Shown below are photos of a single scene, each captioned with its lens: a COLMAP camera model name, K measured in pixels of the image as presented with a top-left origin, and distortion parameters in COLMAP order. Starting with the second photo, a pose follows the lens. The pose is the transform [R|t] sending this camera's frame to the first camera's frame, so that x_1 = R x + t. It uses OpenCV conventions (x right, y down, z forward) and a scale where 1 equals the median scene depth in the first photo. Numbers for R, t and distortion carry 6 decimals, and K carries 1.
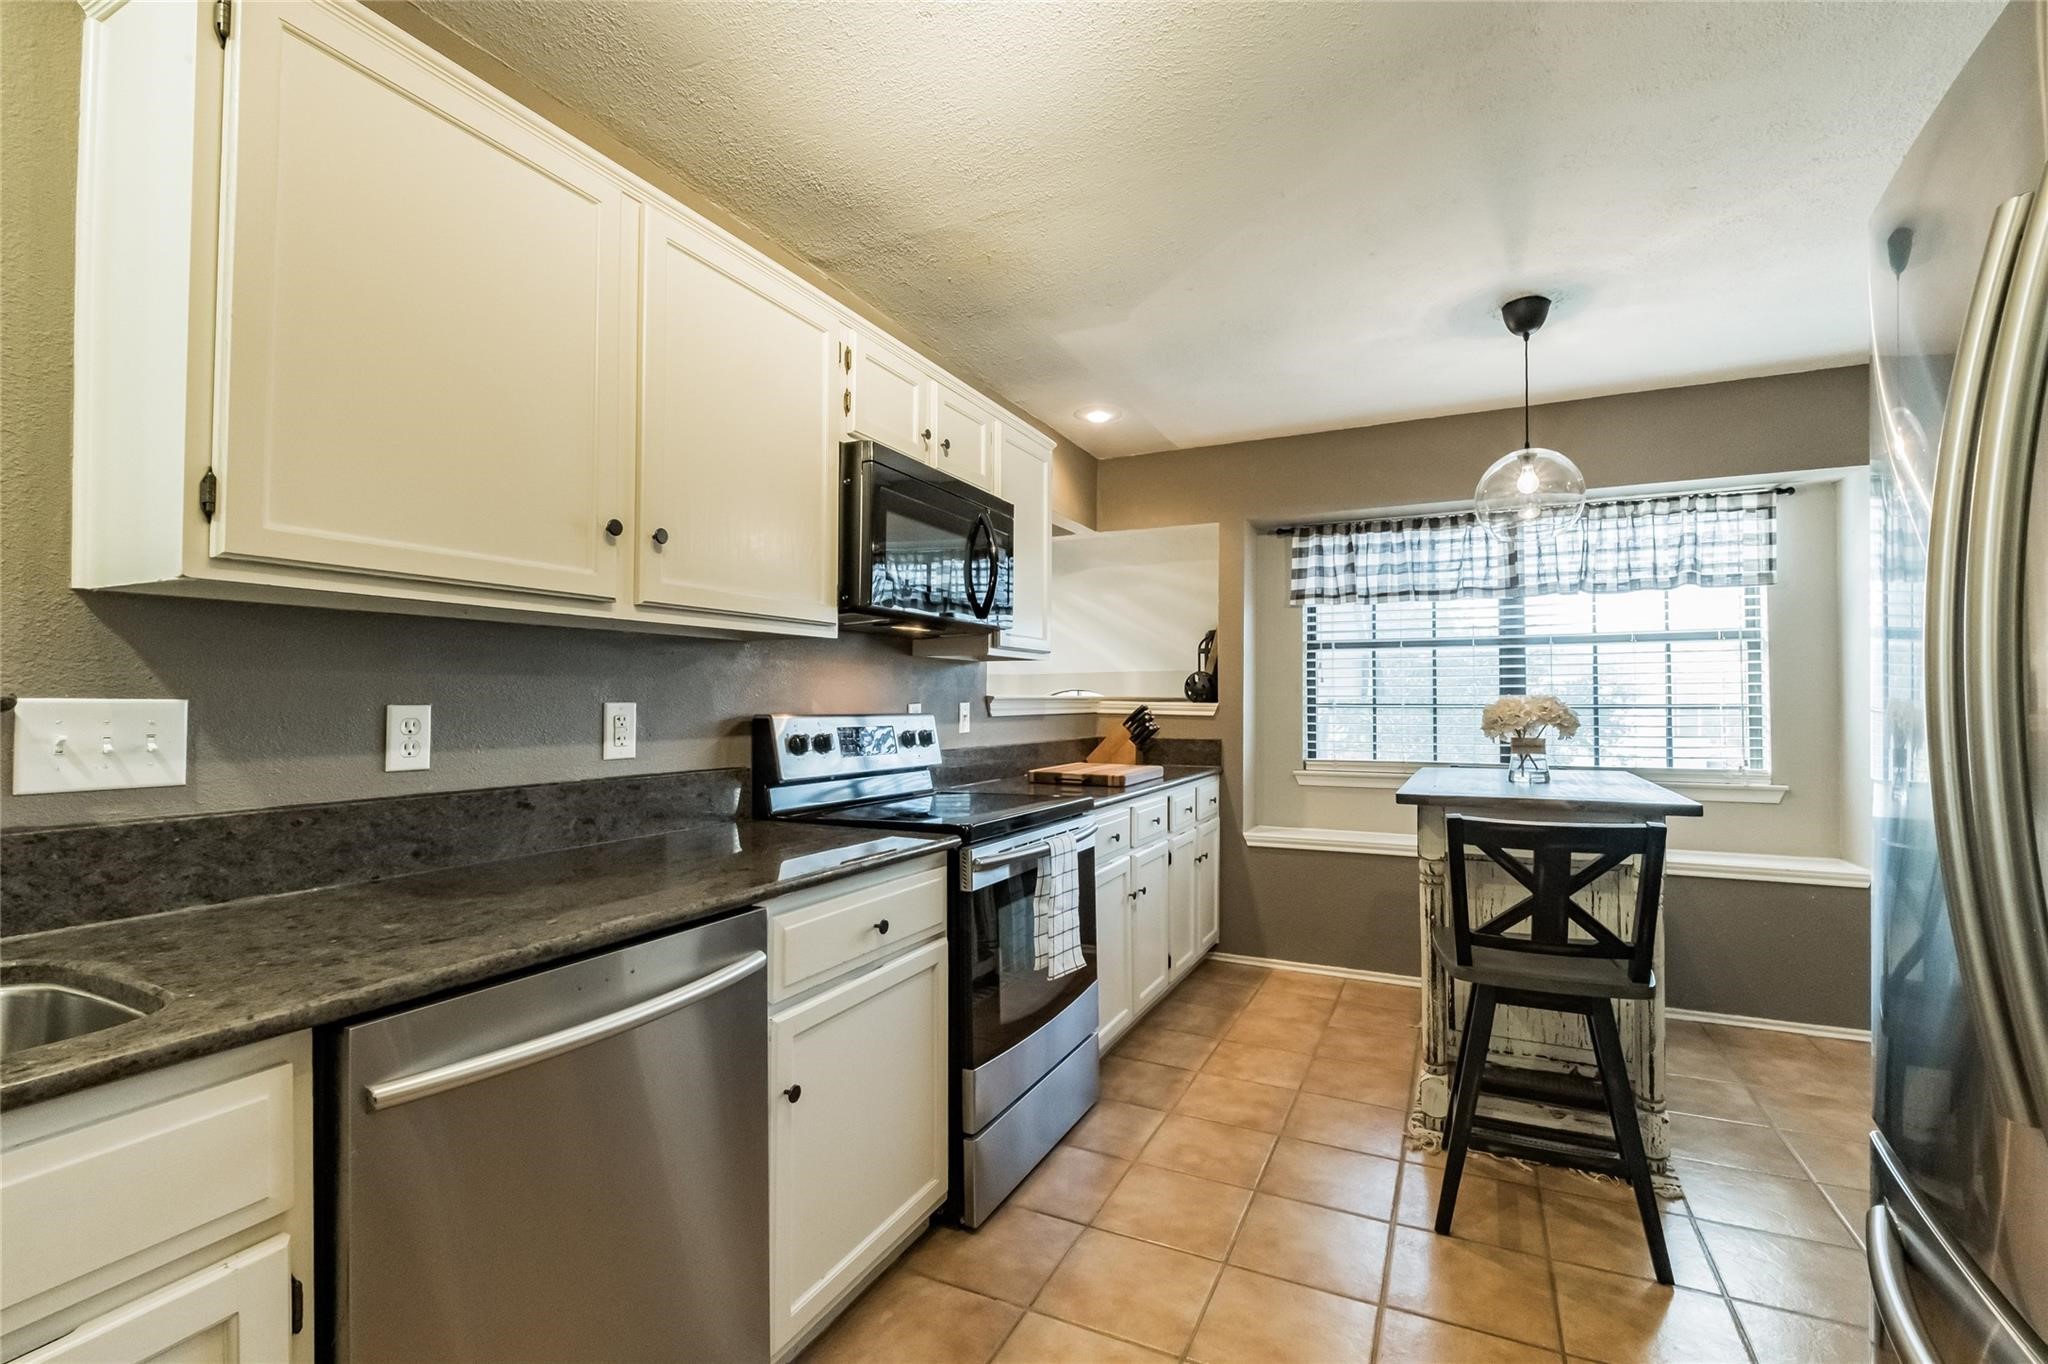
lens RADIAL K [[890.3, 0, 1038.4], [0, 890.3, 679.6], [0, 0, 1]] dist [-0.000593, -0.003596]
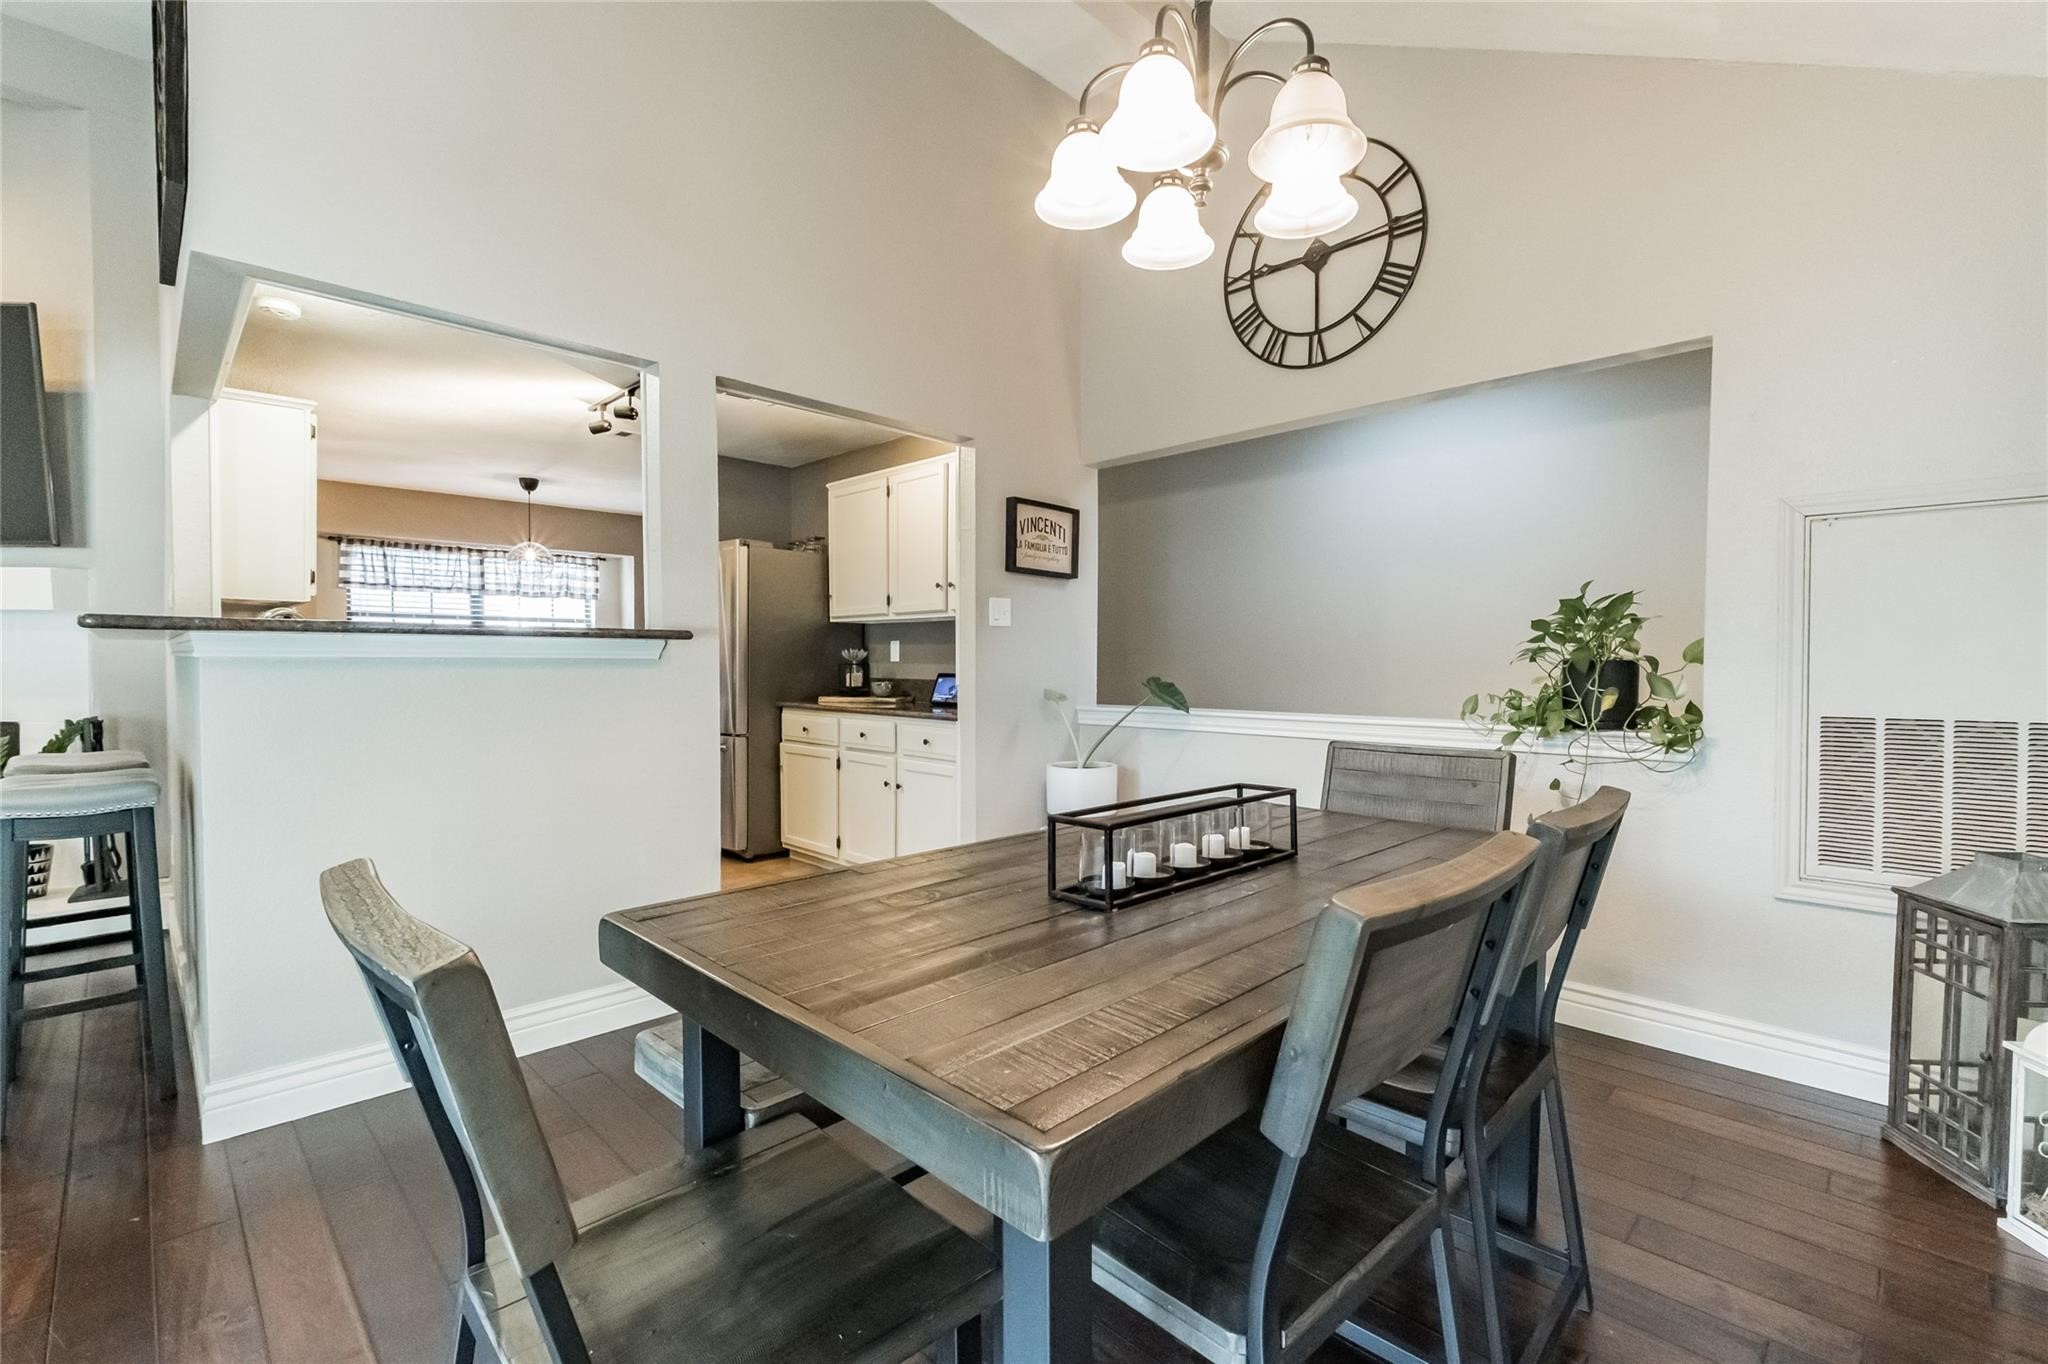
lens RADIAL K [[890.3, 0, 1019.8], [0, 890.3, 678.6], [0, 0, 1]] dist [-0.000593, -0.003596]
pose [[0.341057, -0.019048, 0.939850, -1.334450], [-0.024567, 0.999273, 0.029167, 0.003174], [-0.939721, -0.033037, 0.340341, -1.123743]]
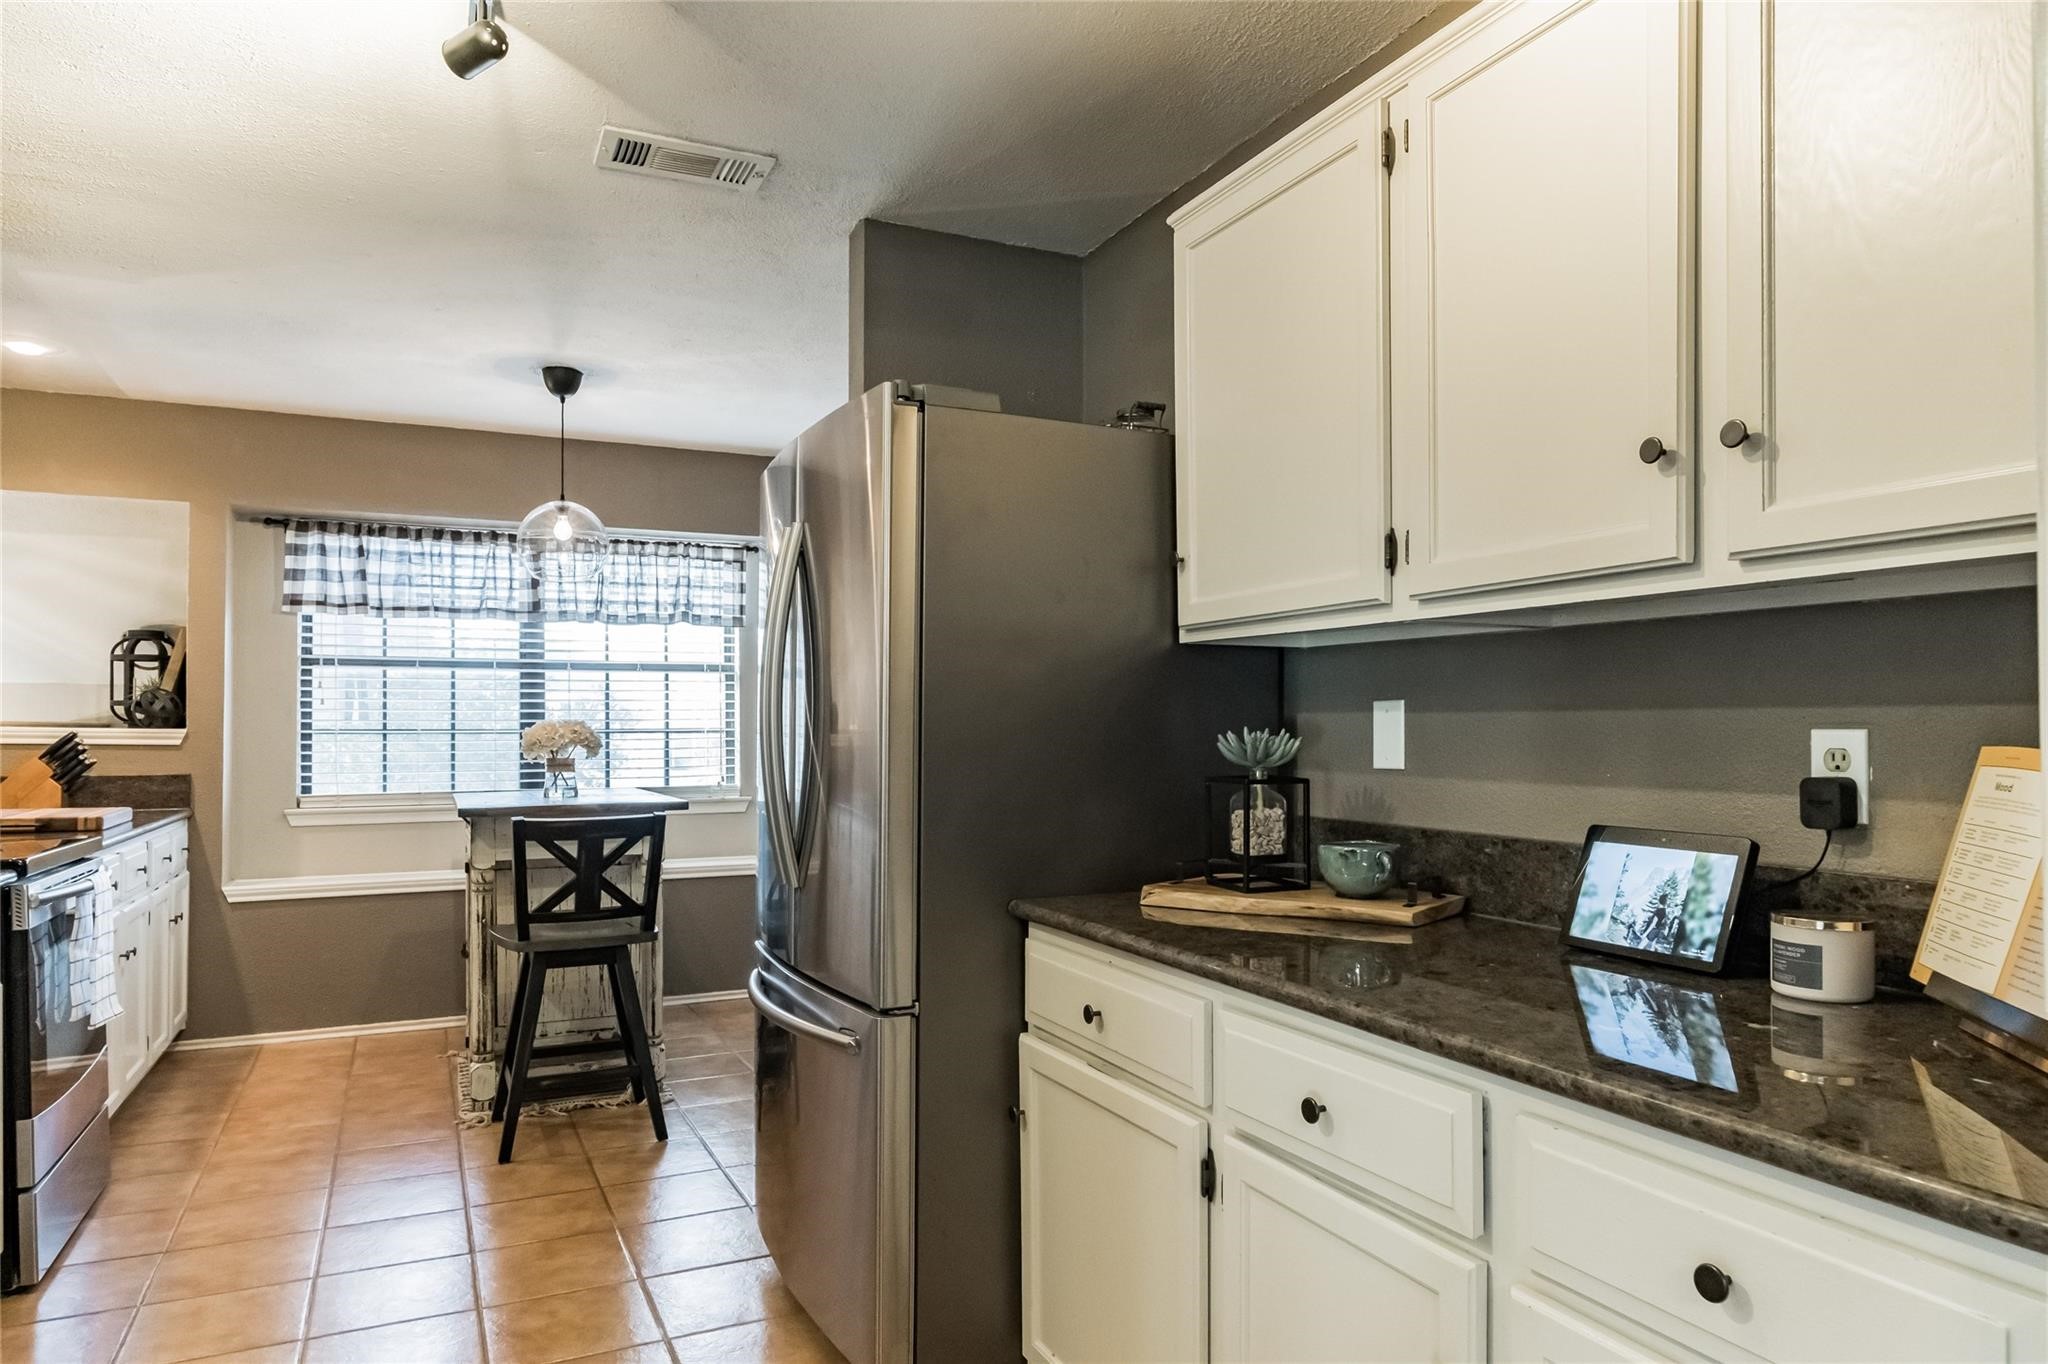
lens RADIAL K [[1293.7, 0, 1028.5], [0, 1293.7, 727.1], [0, 0, 1]] dist [0.008159, 0.003951]
pose [[0.628983, -0.002348, 0.777416, -0.386015], [-0.015361, 0.999763, 0.015447, -0.008271], [-0.777268, -0.021658, 0.628797, -0.537943]]
